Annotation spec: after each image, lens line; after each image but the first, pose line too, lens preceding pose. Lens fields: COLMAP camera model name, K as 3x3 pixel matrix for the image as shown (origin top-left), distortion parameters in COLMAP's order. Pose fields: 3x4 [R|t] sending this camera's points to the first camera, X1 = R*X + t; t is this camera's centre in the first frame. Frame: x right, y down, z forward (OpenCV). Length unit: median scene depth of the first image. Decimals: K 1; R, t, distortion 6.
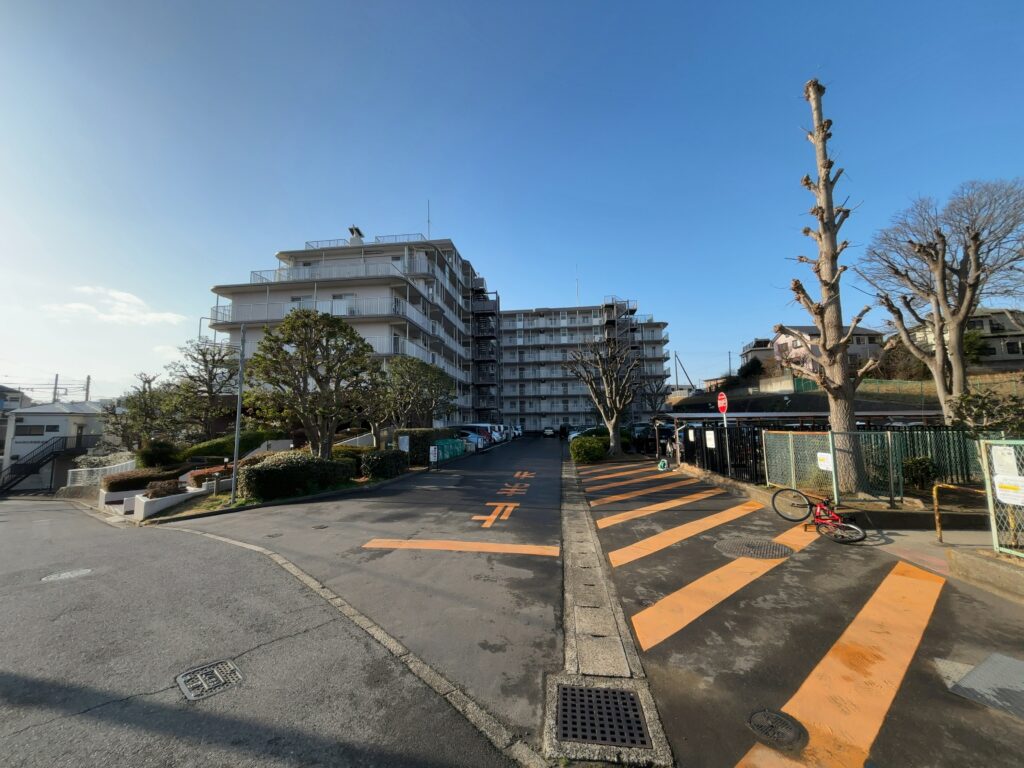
lens RADIAL K [[408.8, 0, 509.8], [0, 408.8, 381.8], [0, 0, 1]] dist [-0.003195, 0.000486]
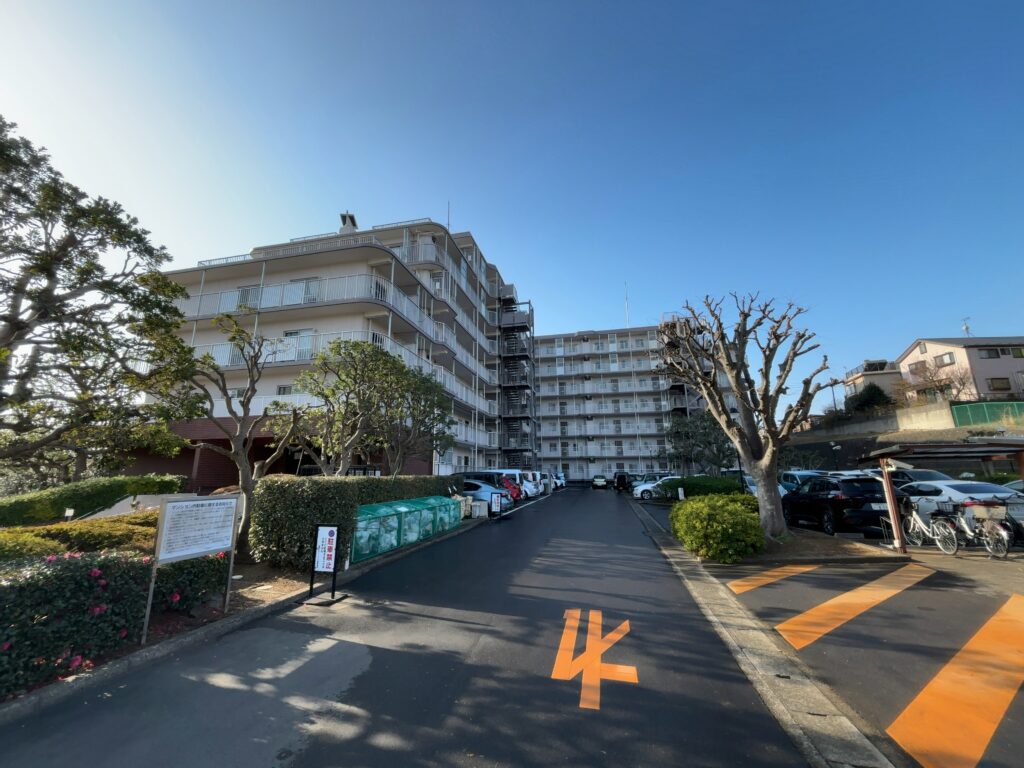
lens RADIAL K [[408.8, 0, 511.6], [0, 408.8, 383.1], [0, 0, 1]] dist [-0.003195, 0.000486]
pose [[0.995692, -0.015268, -0.091452, 0.002654], [0.004991, 0.993744, -0.111566, 0.026341], [0.092583, 0.110629, 0.989540, 0.232149]]
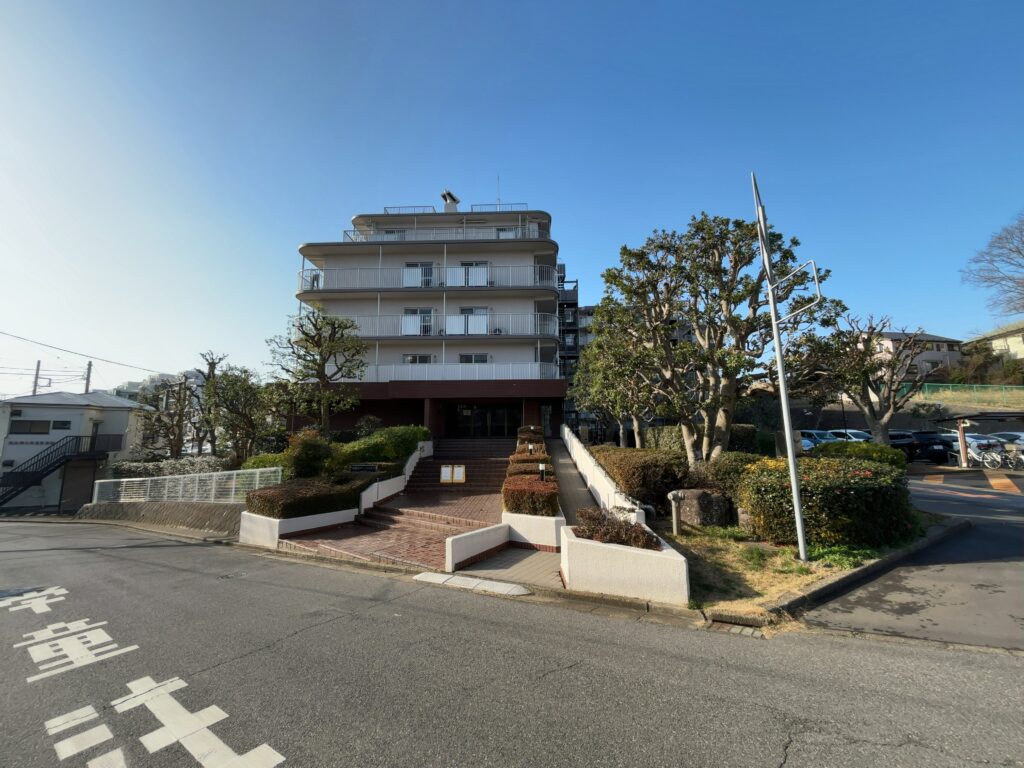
lens RADIAL K [[408.8, 0, 507.9], [0, 408.8, 382.1], [0, 0, 1]] dist [-0.003195, 0.000486]
pose [[0.996743, 0.021135, 0.077827, -0.250919], [-0.019518, 0.999579, -0.021480, 0.024230], [-0.078248, 0.019891, 0.996735, 0.126627]]
